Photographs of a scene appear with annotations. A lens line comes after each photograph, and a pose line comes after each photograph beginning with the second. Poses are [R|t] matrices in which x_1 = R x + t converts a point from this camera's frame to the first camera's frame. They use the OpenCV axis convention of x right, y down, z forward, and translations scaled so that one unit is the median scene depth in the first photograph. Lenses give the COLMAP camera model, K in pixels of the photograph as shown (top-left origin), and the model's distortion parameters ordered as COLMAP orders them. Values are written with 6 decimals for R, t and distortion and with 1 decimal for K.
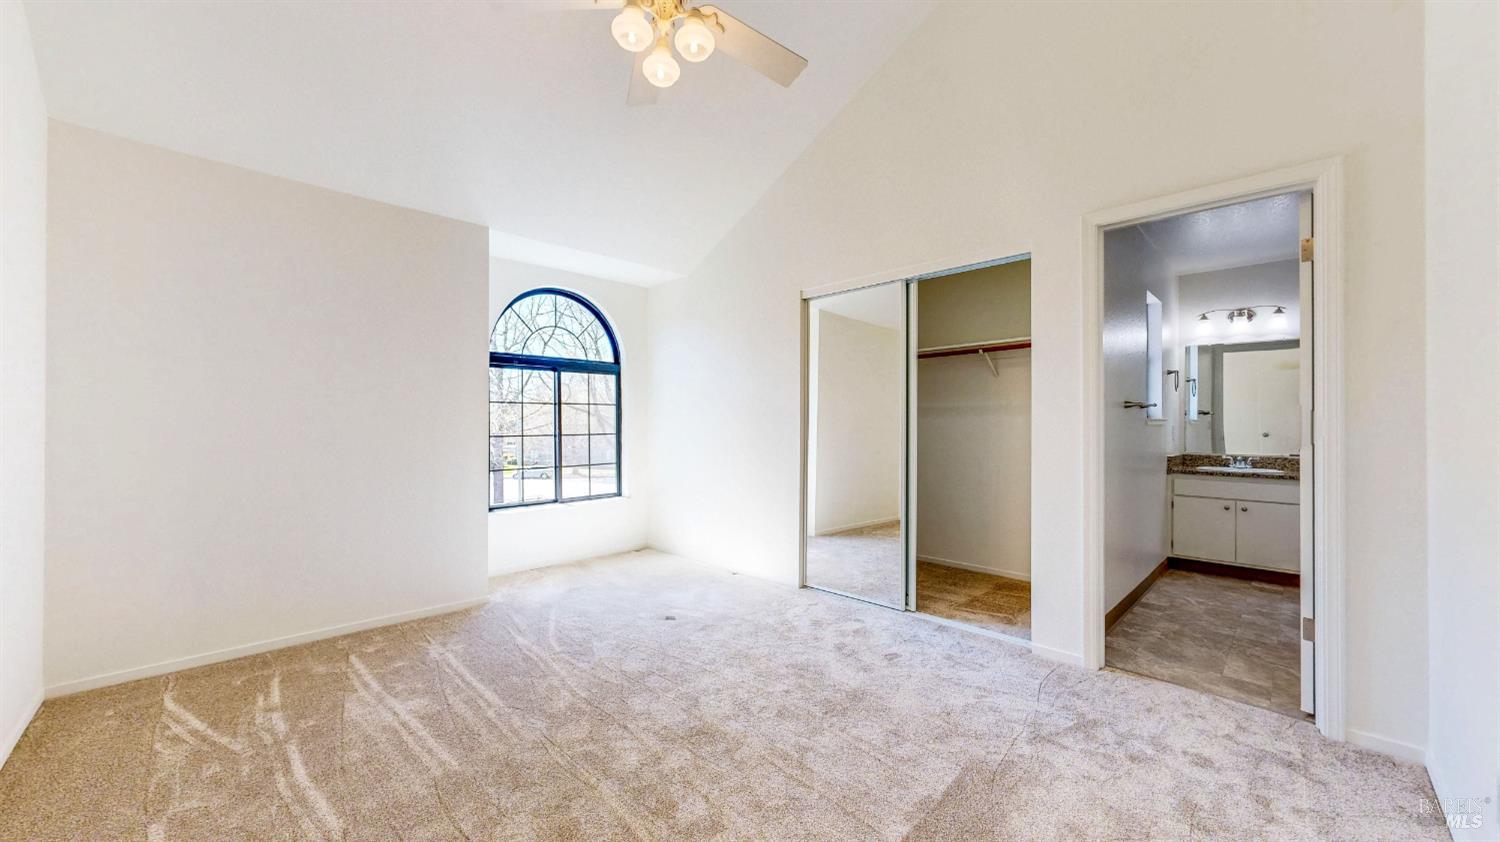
lens RADIAL K [[567.4, 0, 744.1], [0, 567.4, 425.0], [0, 0, 1]] dist [0.000762, 0.000182]
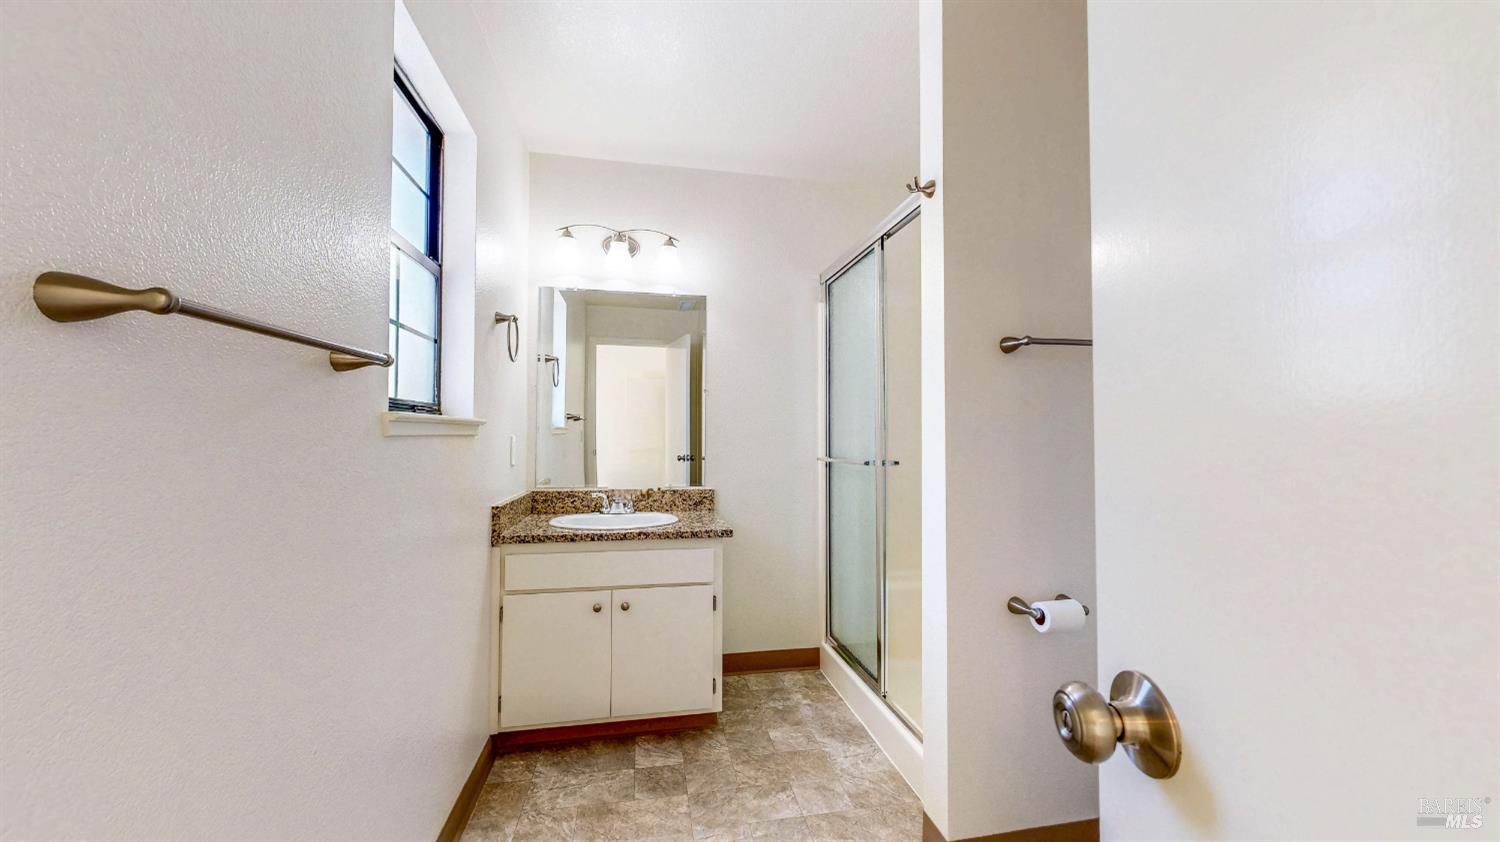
lens RADIAL K [[567.4, 0, 748.8], [0, 567.4, 424.7], [0, 0, 1]] dist [0.000762, 0.000182]
pose [[0.573518, 0.018063, 0.818994, 0.486451], [-0.003371, 0.999800, -0.019690, -0.000022], [-0.819186, 0.008531, 0.573464, 0.569793]]
